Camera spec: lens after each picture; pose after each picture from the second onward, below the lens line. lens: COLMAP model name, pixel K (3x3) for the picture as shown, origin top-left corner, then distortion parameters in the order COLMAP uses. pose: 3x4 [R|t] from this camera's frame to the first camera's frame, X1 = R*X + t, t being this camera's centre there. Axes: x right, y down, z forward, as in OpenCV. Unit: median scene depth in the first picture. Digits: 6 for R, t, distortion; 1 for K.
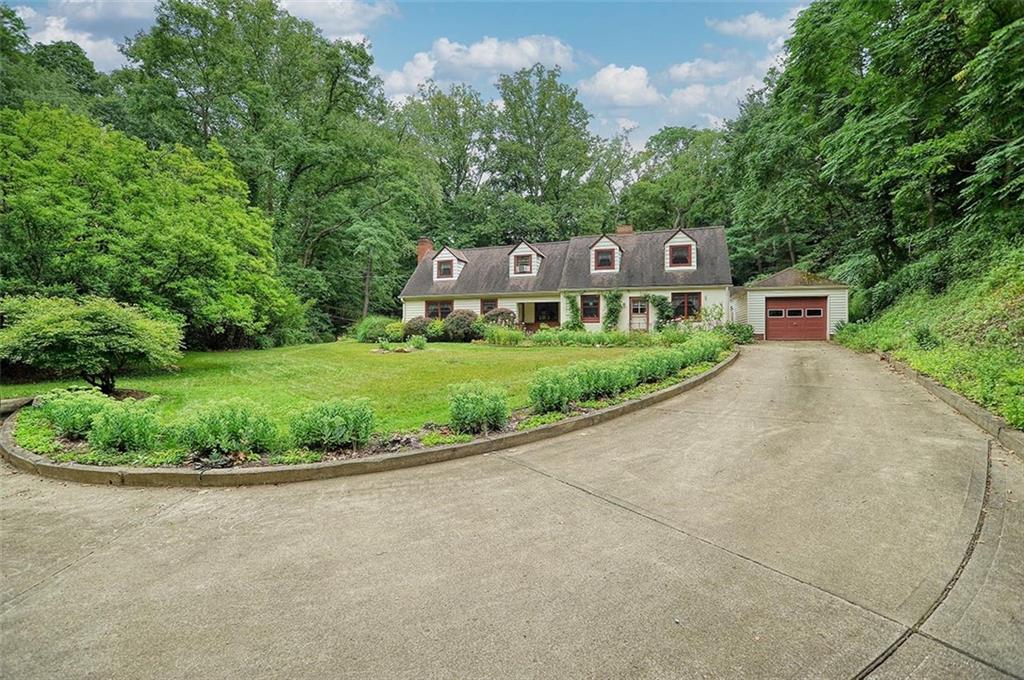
lens RADIAL K [[458.9, 0, 512.0], [0, 458.9, 340.0], [0, 0, 1]] dist [0.001033, 0.000023]
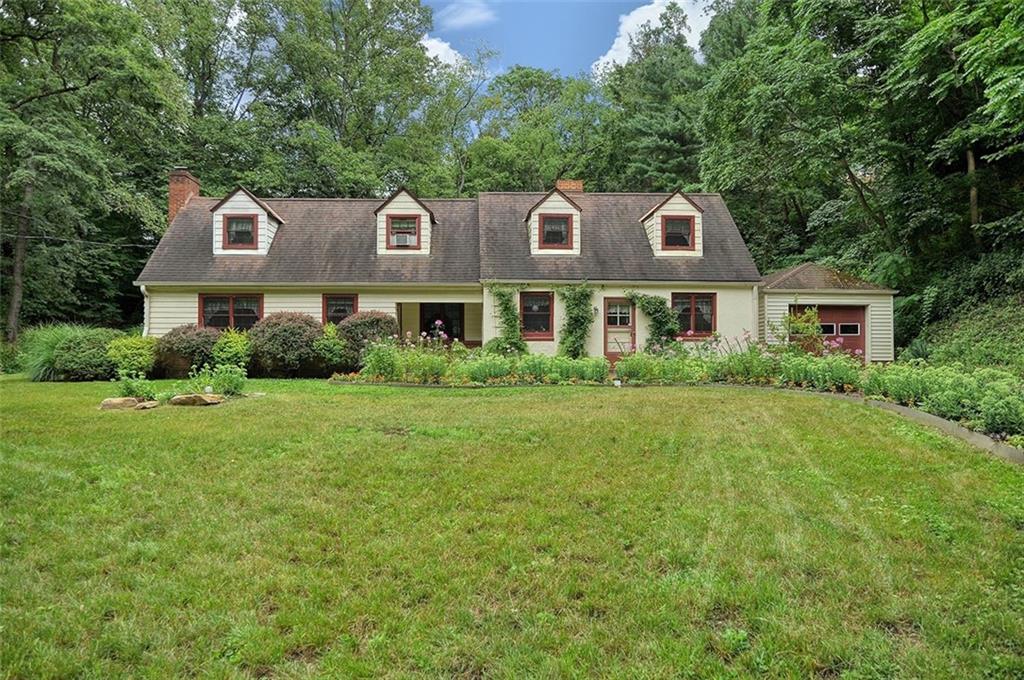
lens RADIAL K [[655.2, 0, 512.6], [0, 655.2, 361.4], [0, 0, 1]] dist [-0.007014, 0.056929]
pose [[0.930805, -0.001704, 0.365512, -0.150103], [0.005195, 0.999950, -0.008568, -0.005510], [-0.365479, 0.009874, 0.930767, 0.253582]]
